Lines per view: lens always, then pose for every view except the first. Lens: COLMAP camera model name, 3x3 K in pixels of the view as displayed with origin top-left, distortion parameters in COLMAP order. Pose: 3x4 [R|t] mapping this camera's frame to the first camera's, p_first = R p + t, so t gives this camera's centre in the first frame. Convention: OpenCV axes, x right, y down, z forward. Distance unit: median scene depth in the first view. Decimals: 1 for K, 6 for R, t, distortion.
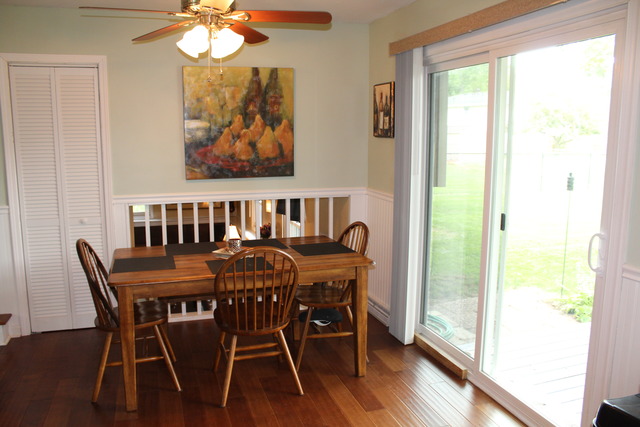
lens RADIAL K [[526.0, 0, 320.0], [0, 526.0, 213.5], [0, 0, 1]] dist [-0.150420, 0.132141]
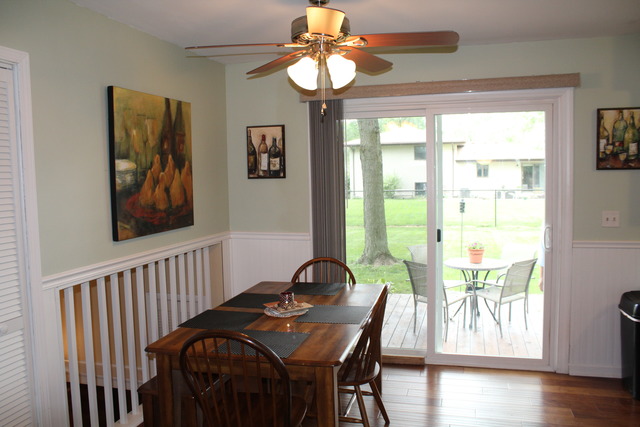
lens RADIAL K [[526.0, 0, 320.0], [0, 526.0, 213.5], [0, 0, 1]] dist [-0.150420, 0.132141]
pose [[0.553216, -0.075486, 0.829611, -0.686084], [0.154098, 0.987972, -0.012863, -0.049548], [-0.818661, 0.134958, 0.558194, 0.359036]]
